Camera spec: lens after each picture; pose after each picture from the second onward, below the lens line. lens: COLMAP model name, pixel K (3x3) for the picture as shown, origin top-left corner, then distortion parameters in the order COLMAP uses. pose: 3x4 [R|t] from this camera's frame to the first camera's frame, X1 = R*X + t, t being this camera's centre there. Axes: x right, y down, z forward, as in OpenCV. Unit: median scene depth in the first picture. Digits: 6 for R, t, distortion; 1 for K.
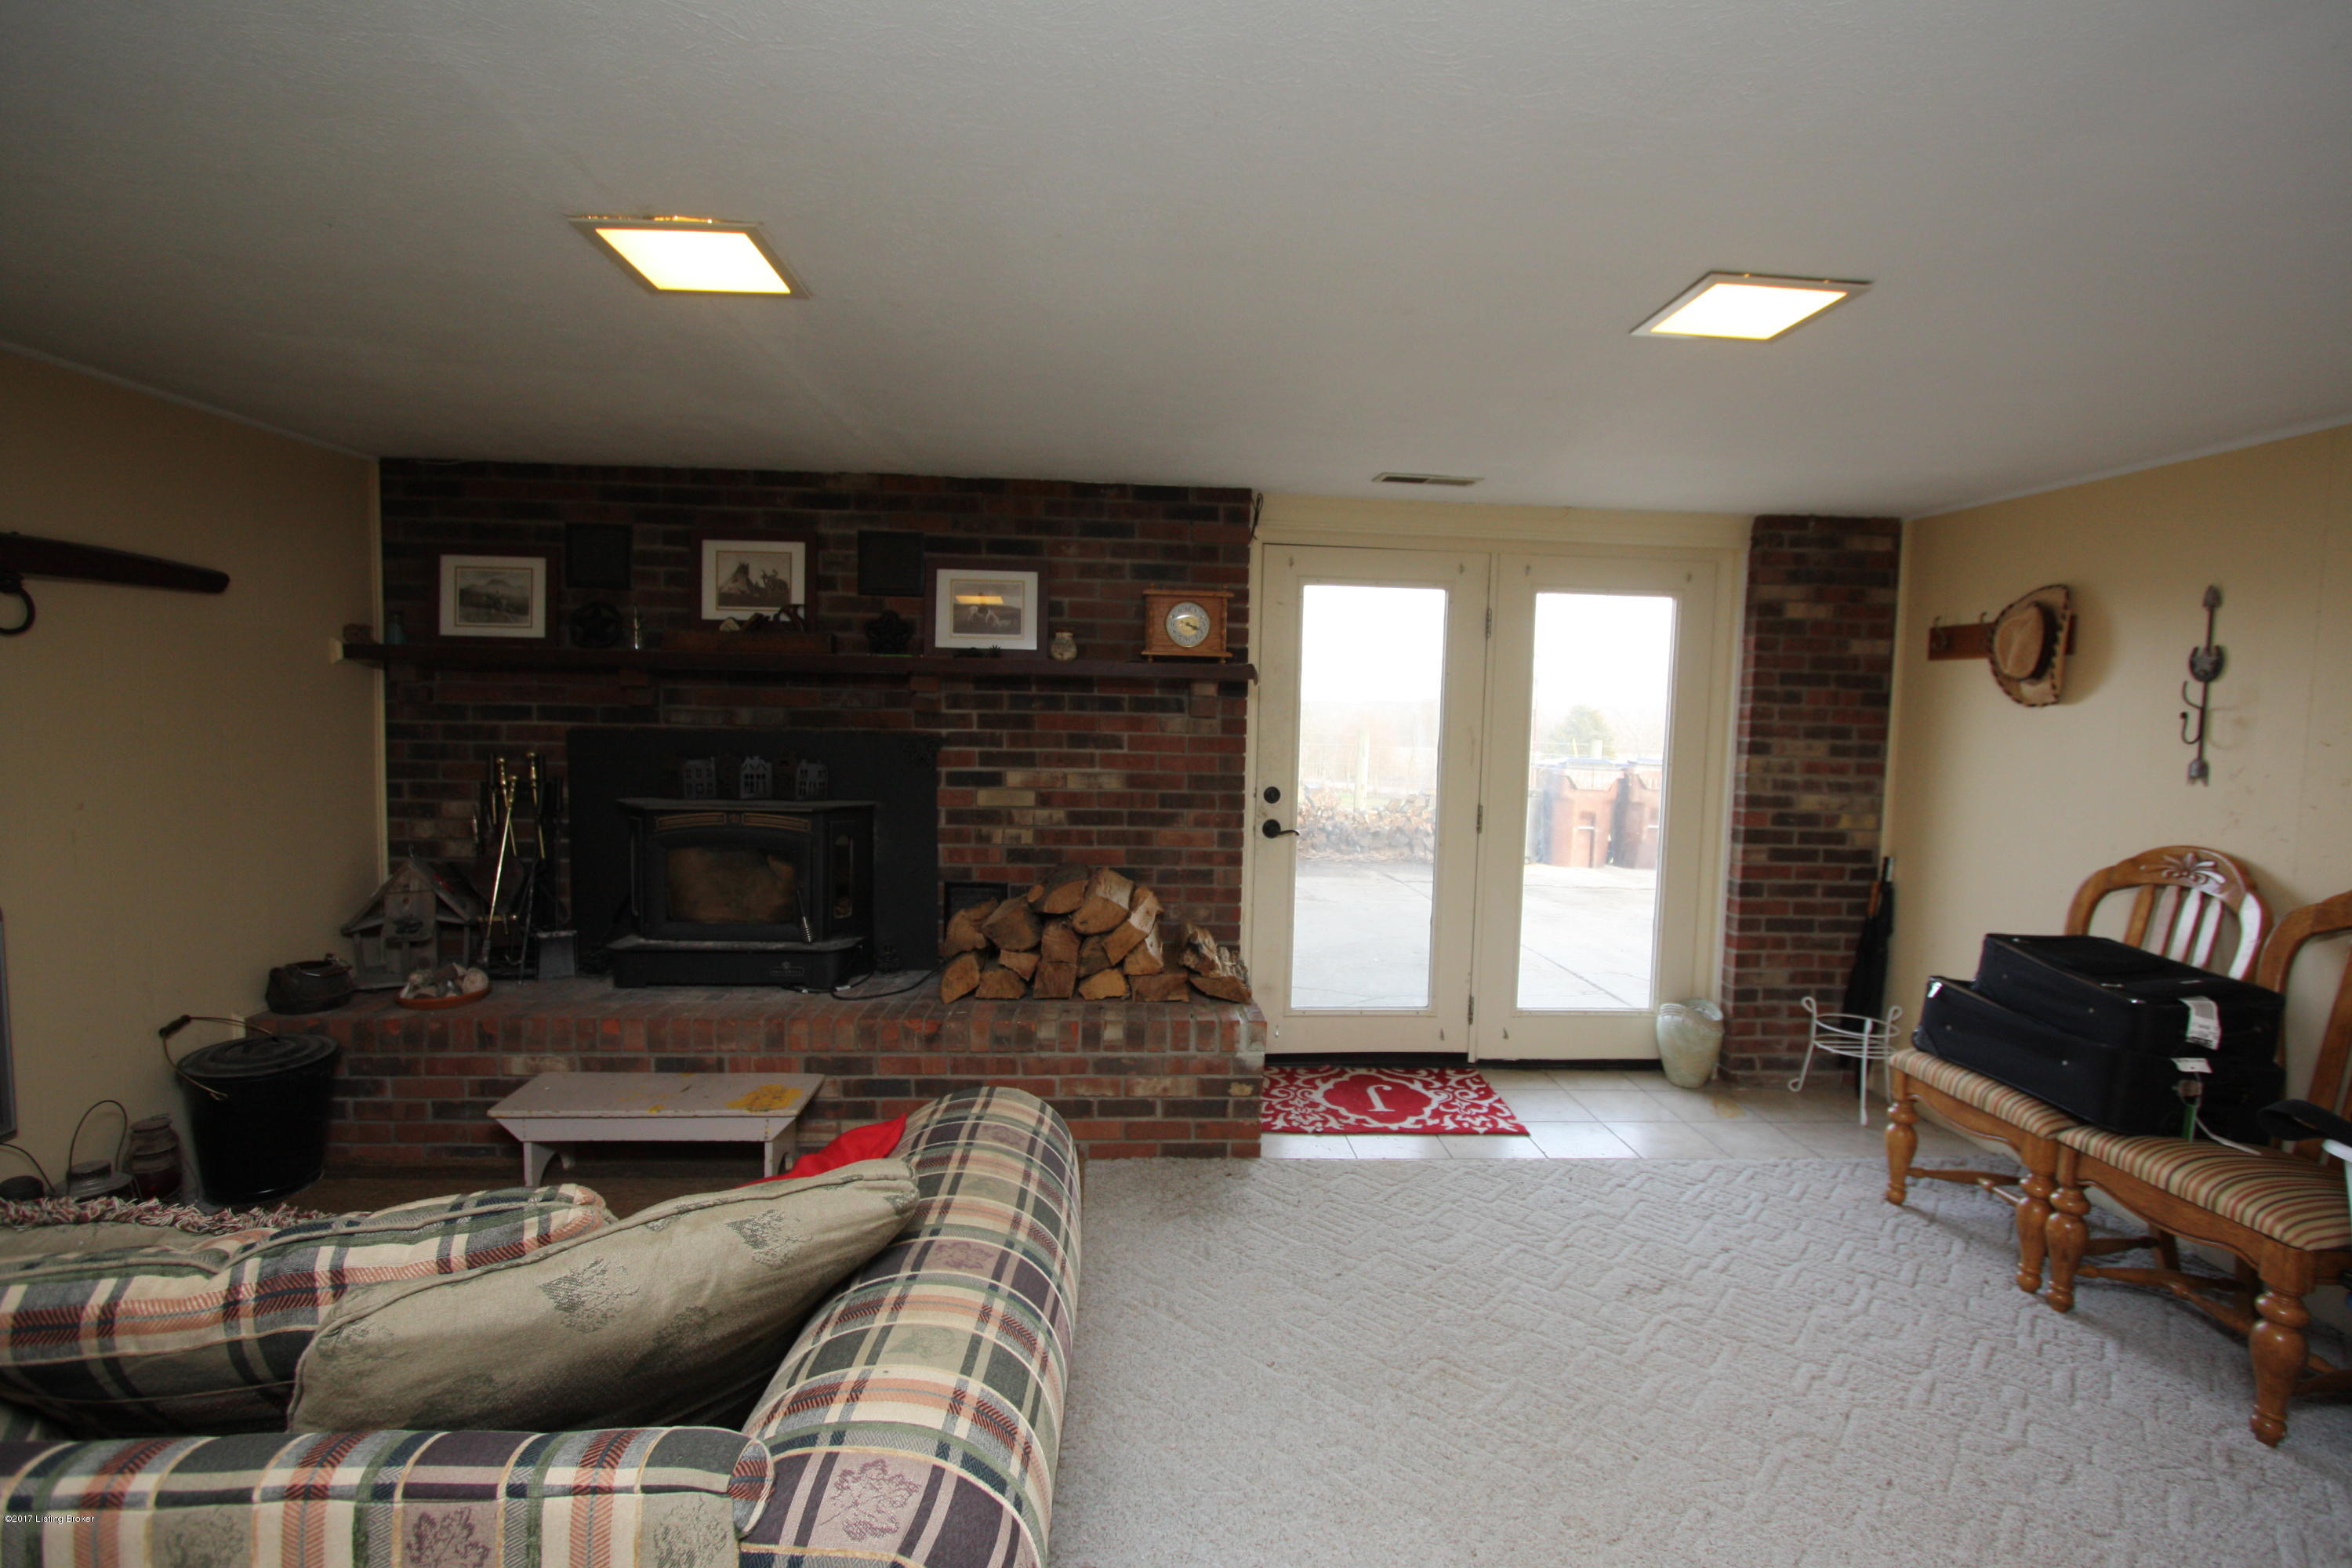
lens RADIAL K [[1074.1, 0, 1176.4], [0, 1074.1, 779.2], [0, 0, 1]] dist [-0.017562, 0.000328]
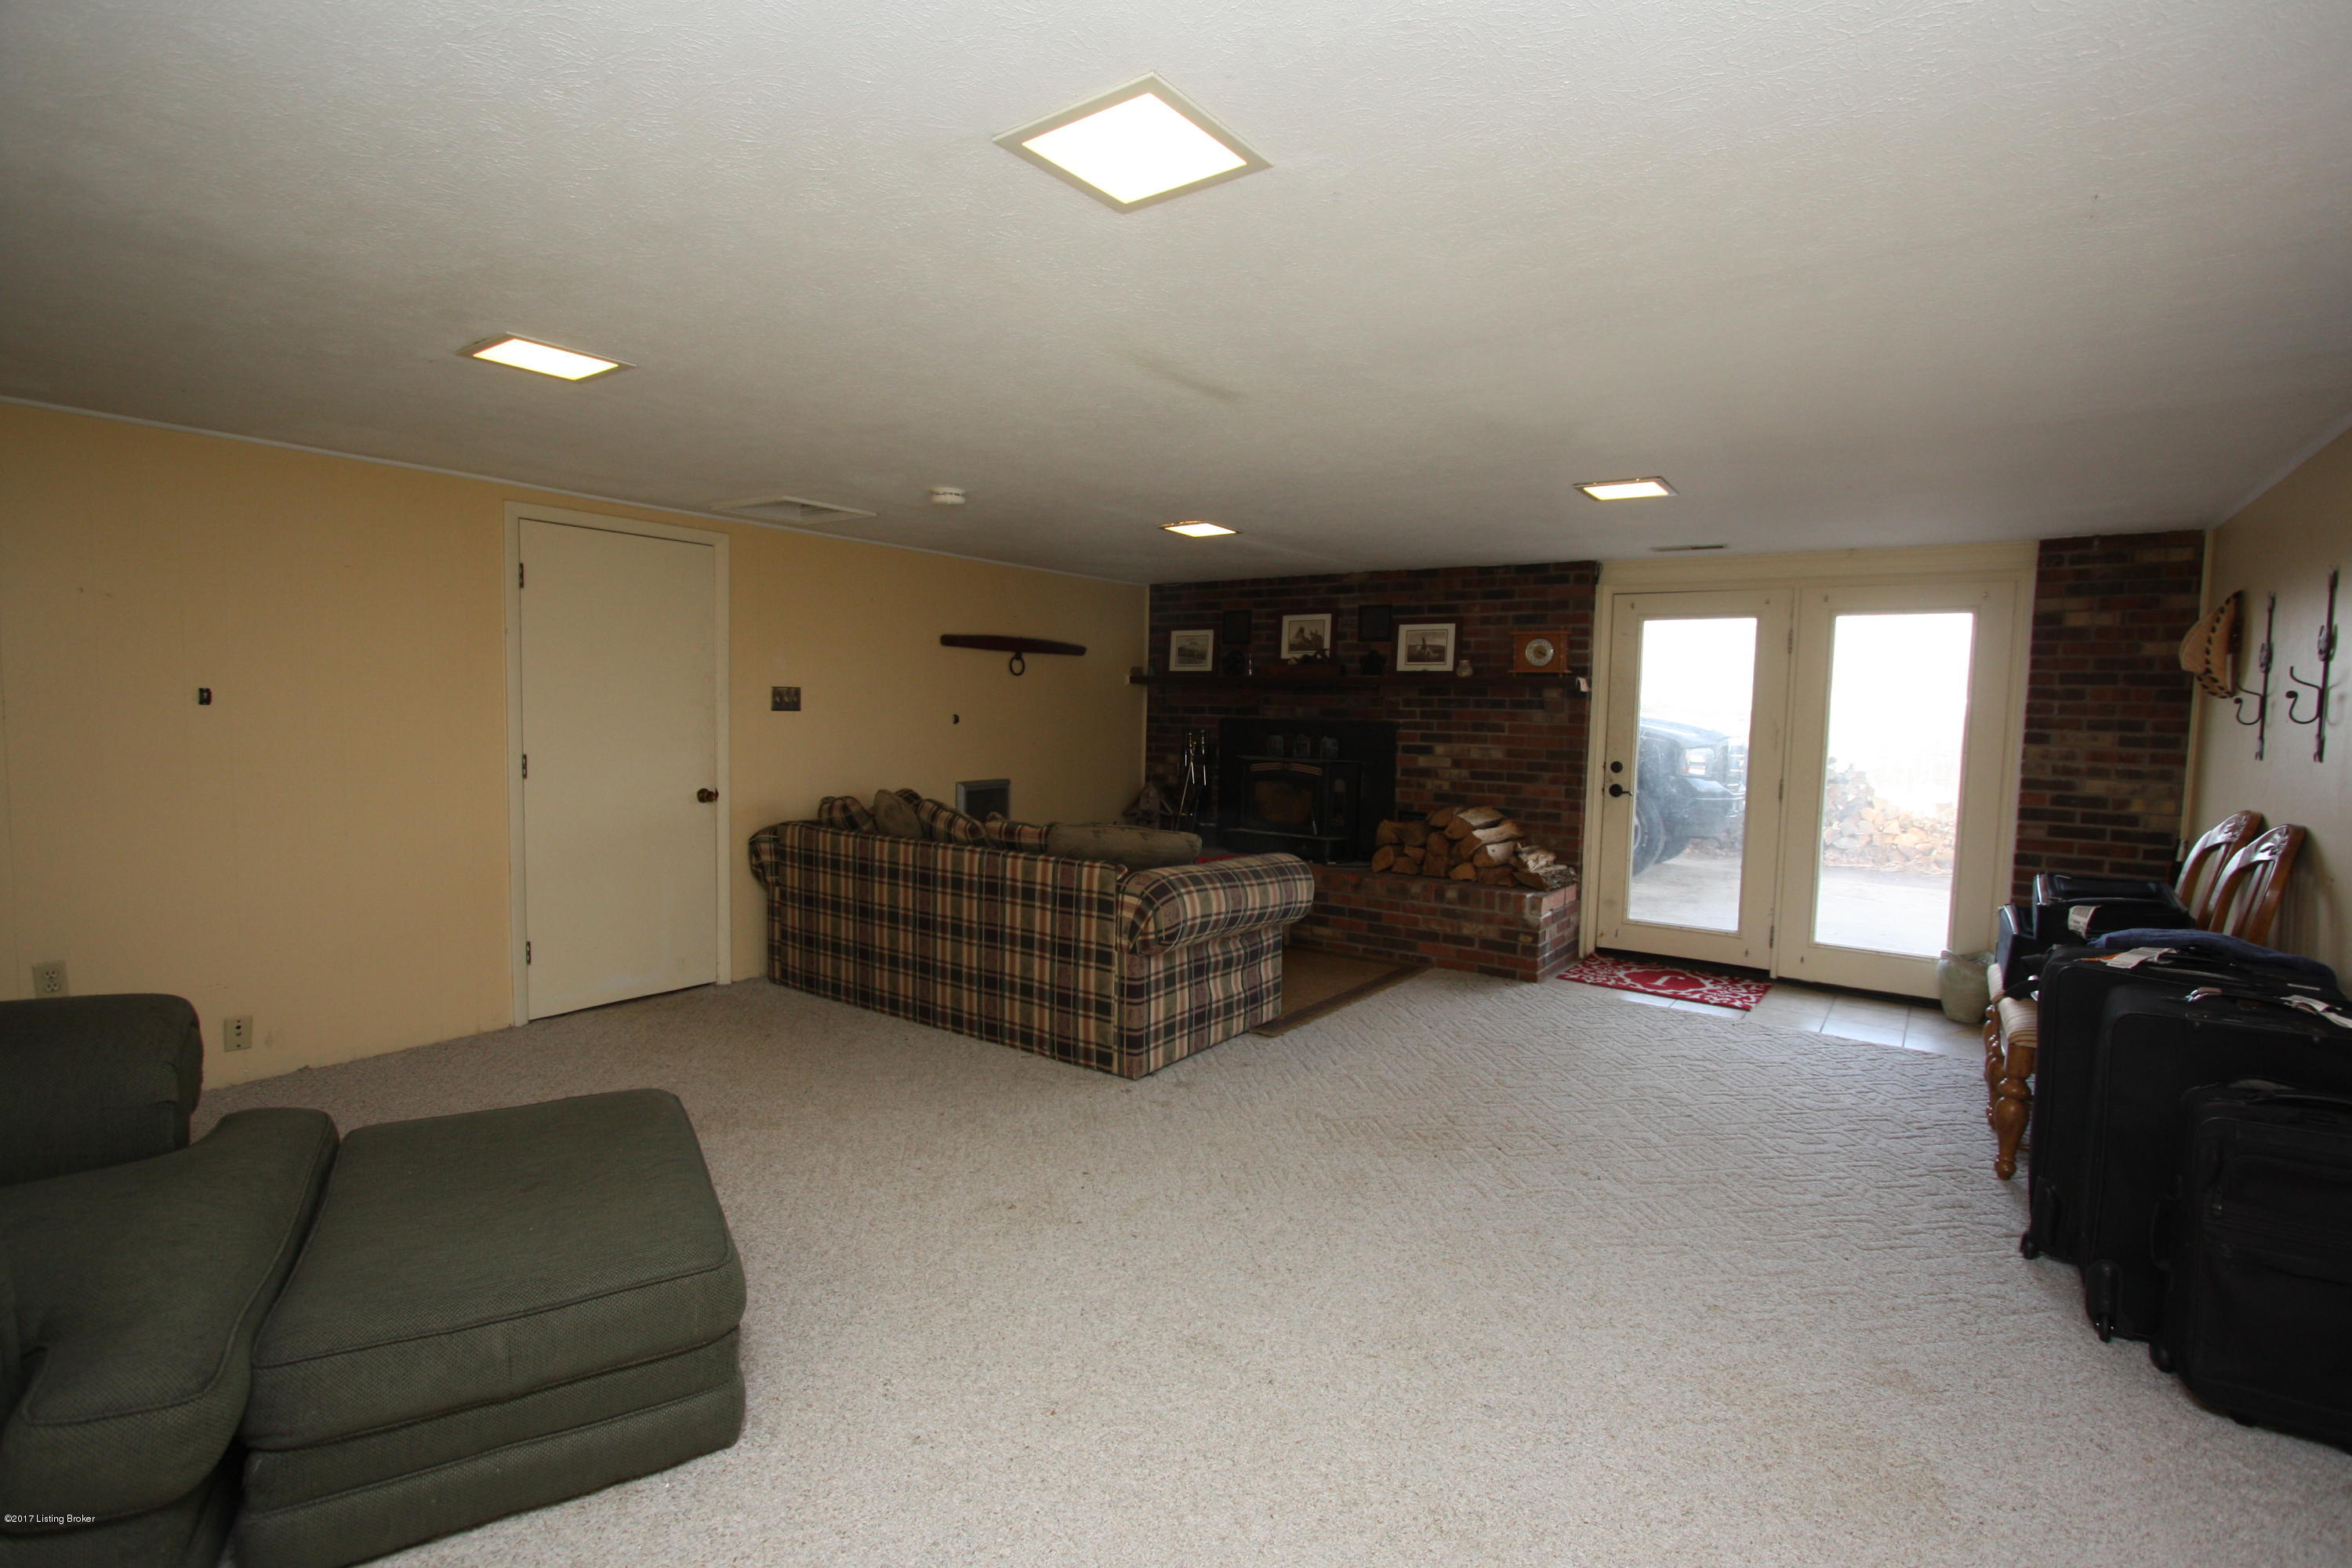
lens RADIAL K [[1074.1, 0, 1176.6], [0, 1074.1, 779.7], [0, 0, 1]] dist [-0.017562, 0.000328]
pose [[0.768355, 0.037684, -0.638914, 0.590401], [-0.050909, 0.998701, -0.002319, 0.069620], [0.637996, 0.034308, 0.769275, -0.512837]]
